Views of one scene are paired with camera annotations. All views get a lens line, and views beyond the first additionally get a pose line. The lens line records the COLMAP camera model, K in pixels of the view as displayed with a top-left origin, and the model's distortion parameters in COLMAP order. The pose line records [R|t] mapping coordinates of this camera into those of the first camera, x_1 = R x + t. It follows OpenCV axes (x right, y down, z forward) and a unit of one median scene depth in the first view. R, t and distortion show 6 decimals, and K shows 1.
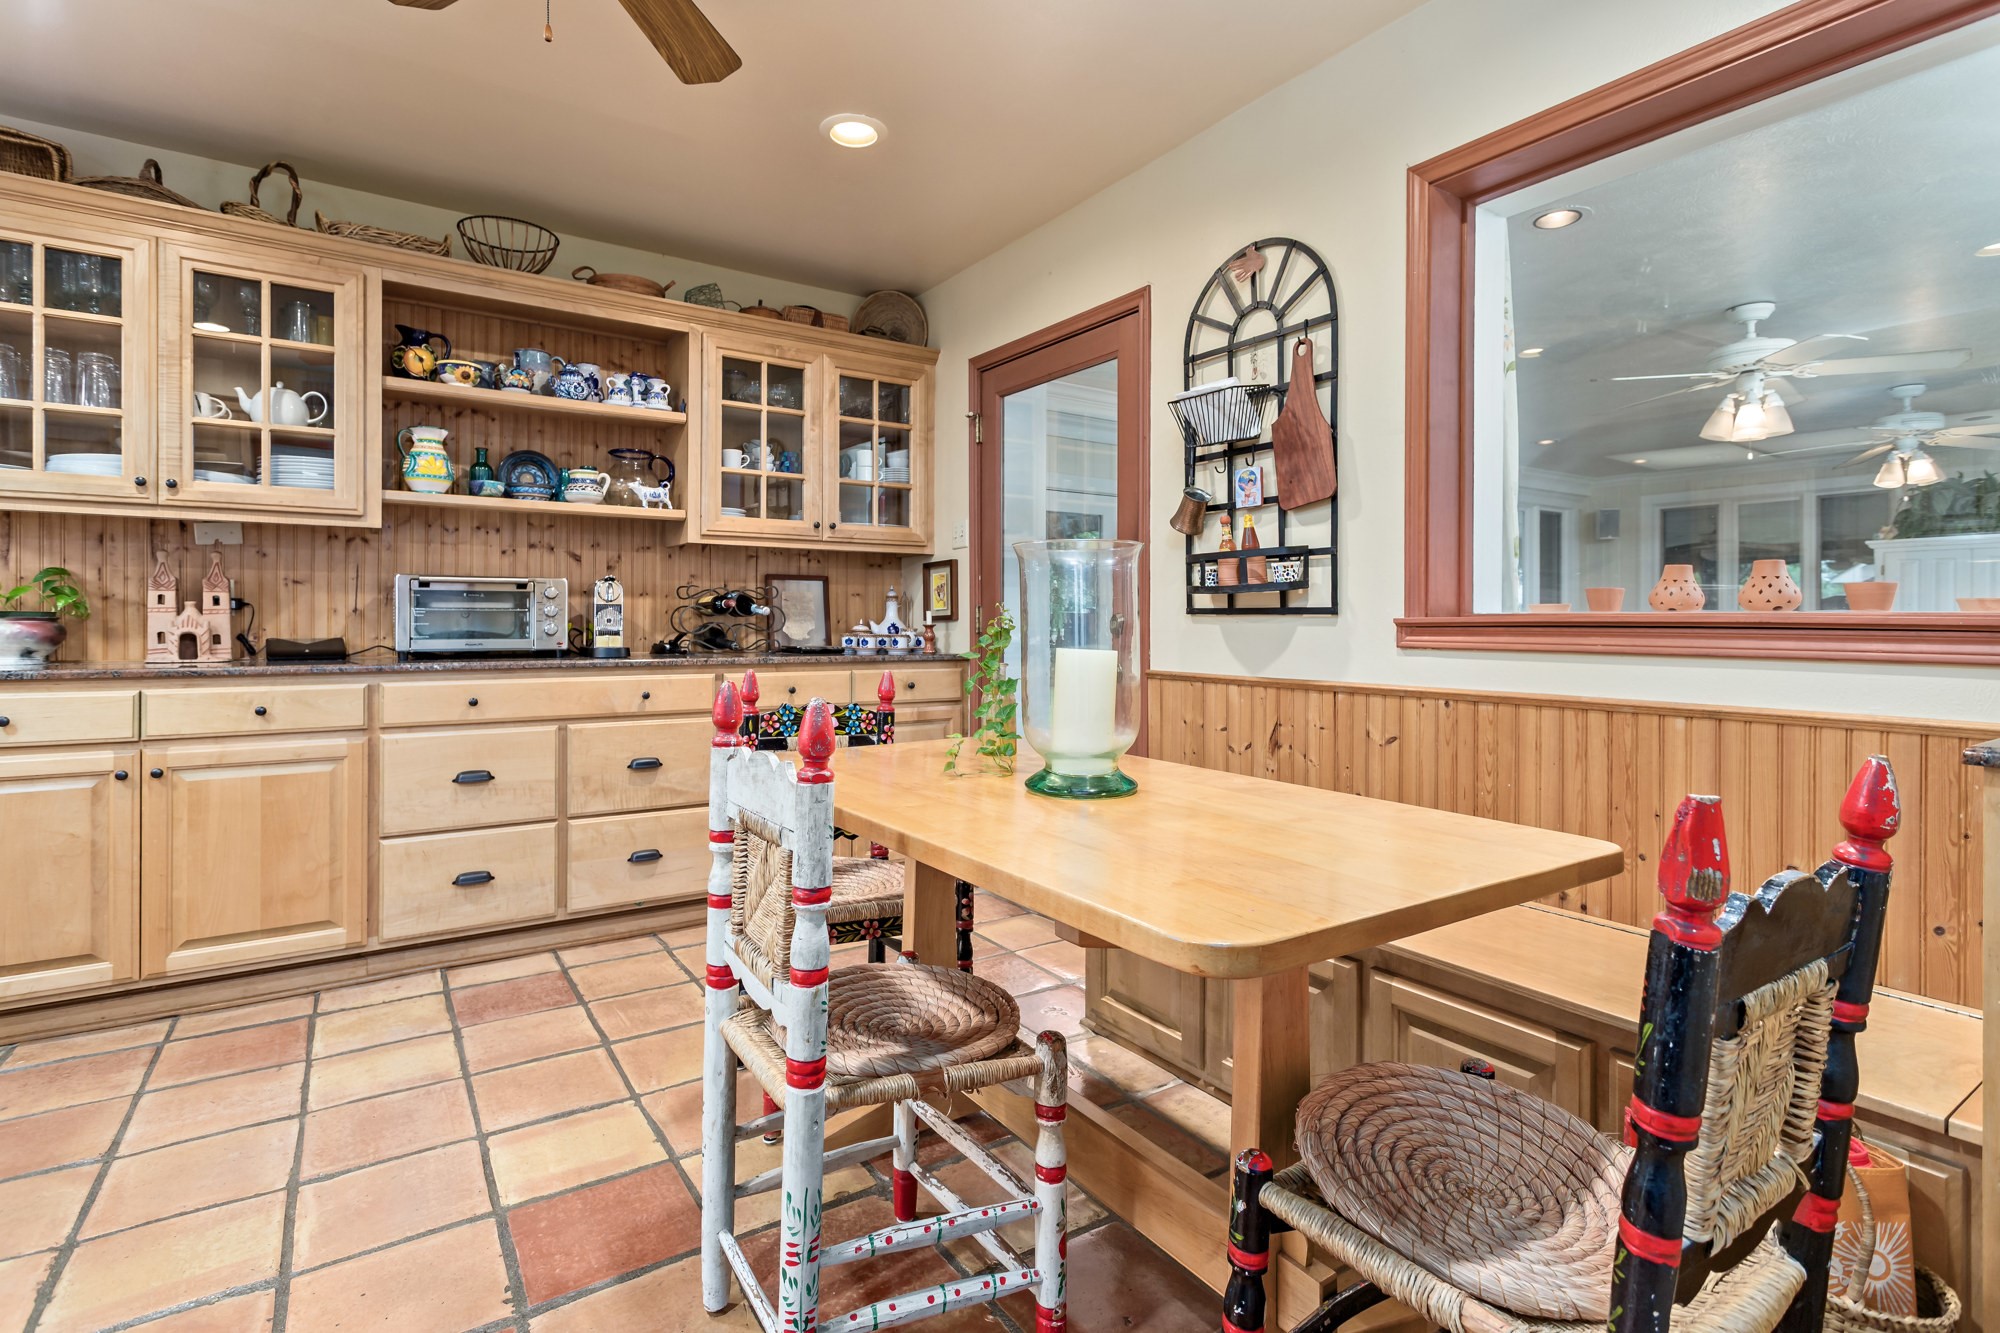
lens RADIAL K [[952.2, 0, 1003.7], [0, 952.2, 630.5], [0, 0, 1]] dist [0.000158, 0.000190]
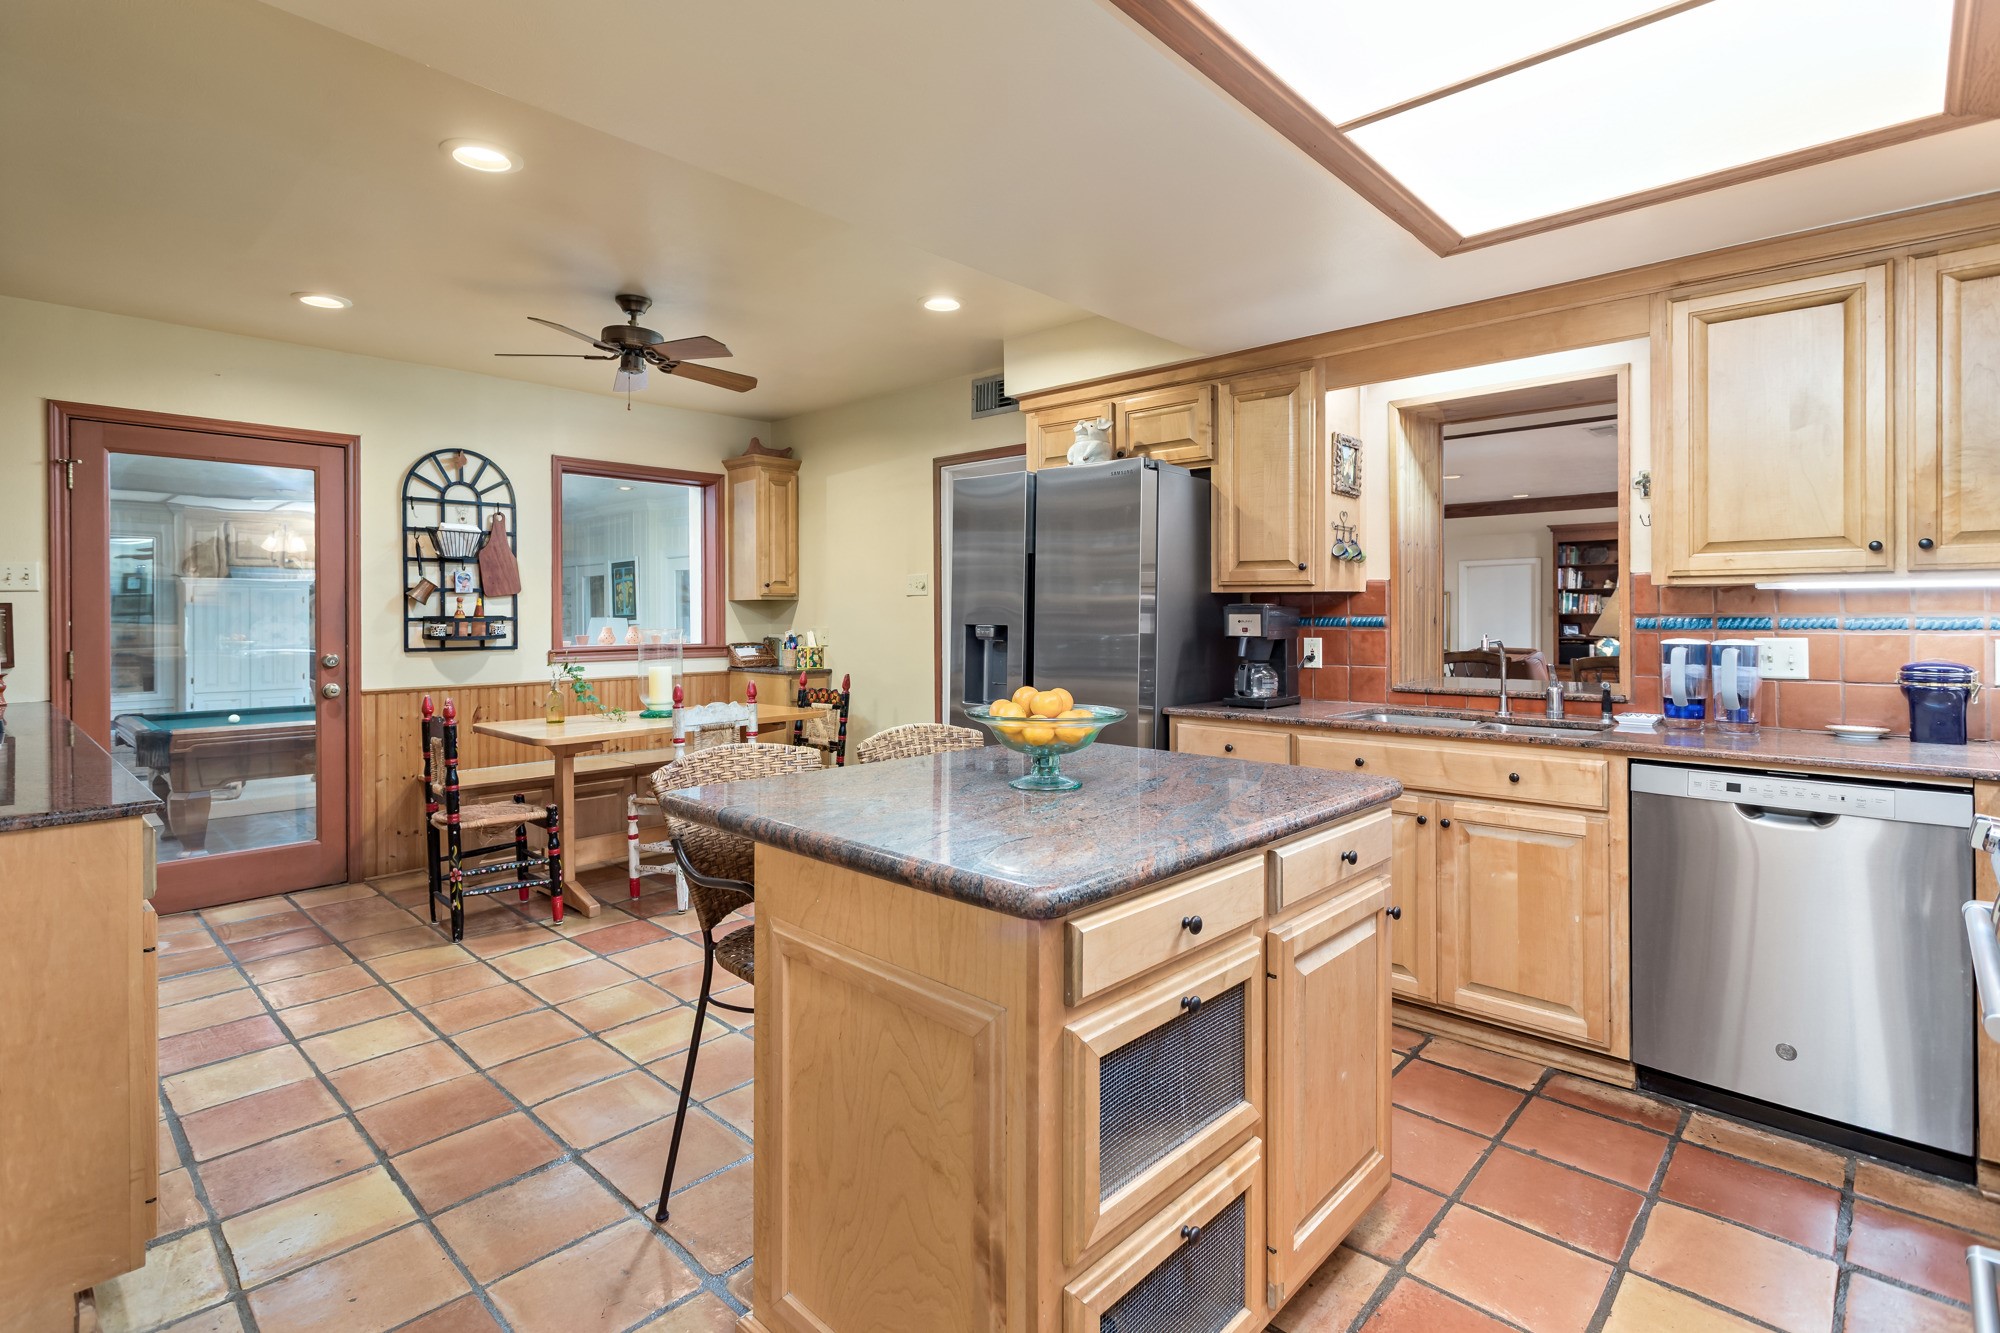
lens RADIAL K [[952.2, 0, 1003.7], [0, 952.2, 630.5], [0, 0, 1]] dist [0.000158, 0.000190]
pose [[-0.223896, -0.020188, 0.974404, -1.803623], [0.013908, 0.999617, 0.023906, -0.087444], [-0.974514, 0.018904, -0.223530, 0.400036]]
